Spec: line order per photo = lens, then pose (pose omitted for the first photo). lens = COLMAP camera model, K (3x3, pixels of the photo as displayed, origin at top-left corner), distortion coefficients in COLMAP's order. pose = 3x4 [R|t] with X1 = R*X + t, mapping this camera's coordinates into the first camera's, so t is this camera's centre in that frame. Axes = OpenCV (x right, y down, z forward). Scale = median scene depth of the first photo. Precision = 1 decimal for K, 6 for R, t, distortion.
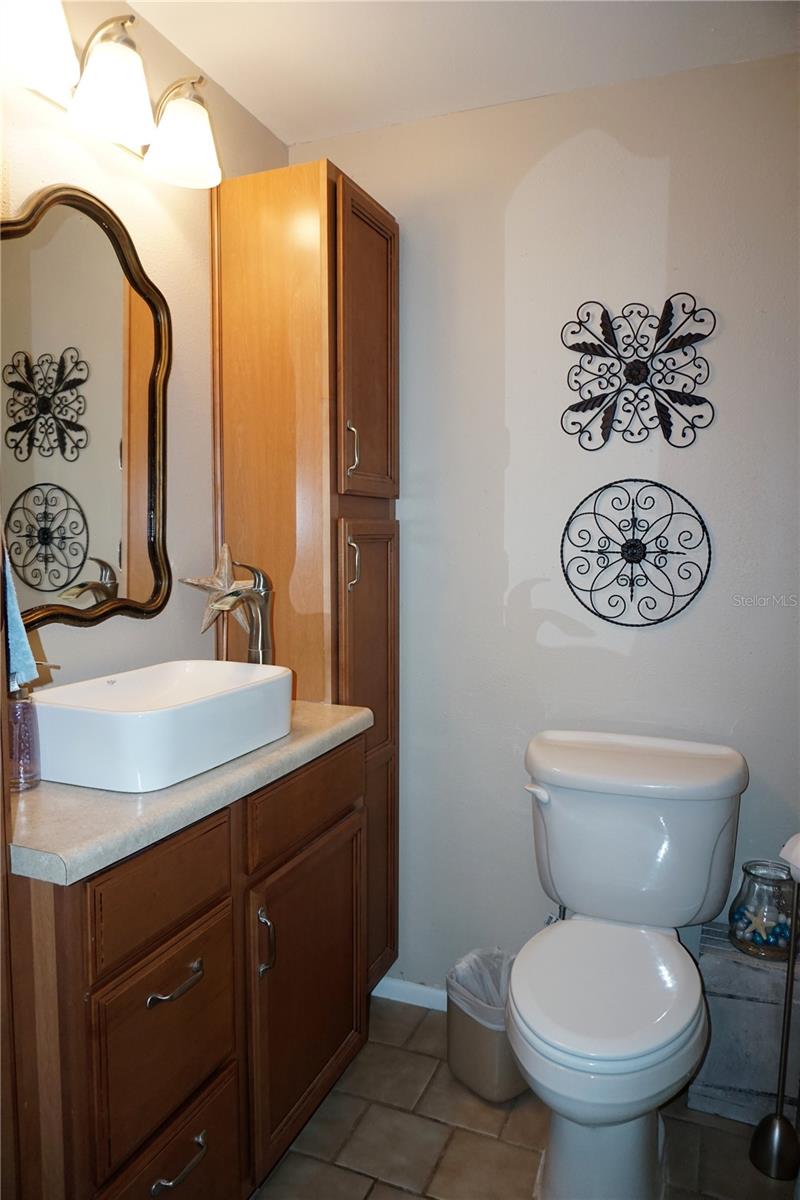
lens RADIAL K [[850.1, 0, 400.0], [0, 850.1, 600.0], [0, 0, 1]] dist [-0.007403, 0.002404]
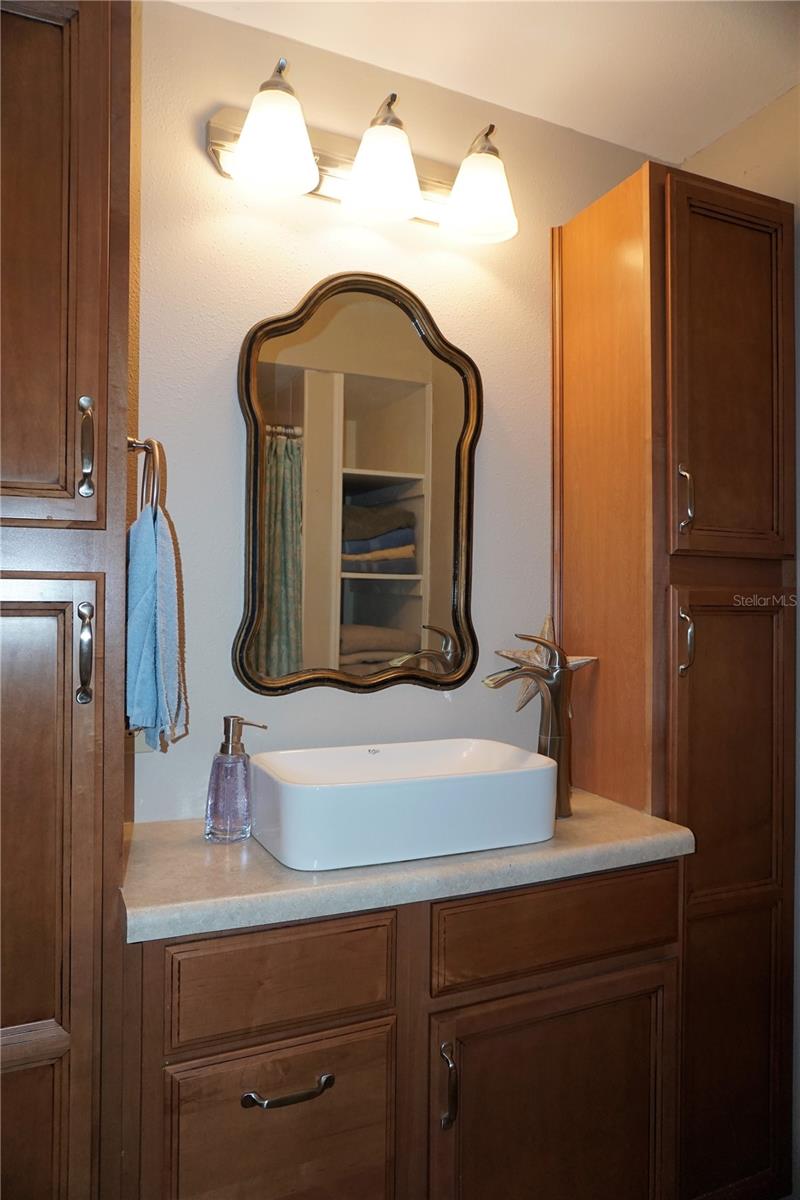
lens RADIAL K [[834.4, 0, 400.0], [0, 834.4, 600.0], [0, 0, 1]] dist [-0.000643, -0.000026]
pose [[0.727184, -0.000037, -0.686443, 0.321206], [-0.061135, 0.996023, -0.064817, -0.016191], [0.683715, 0.089100, 0.724289, 0.283366]]
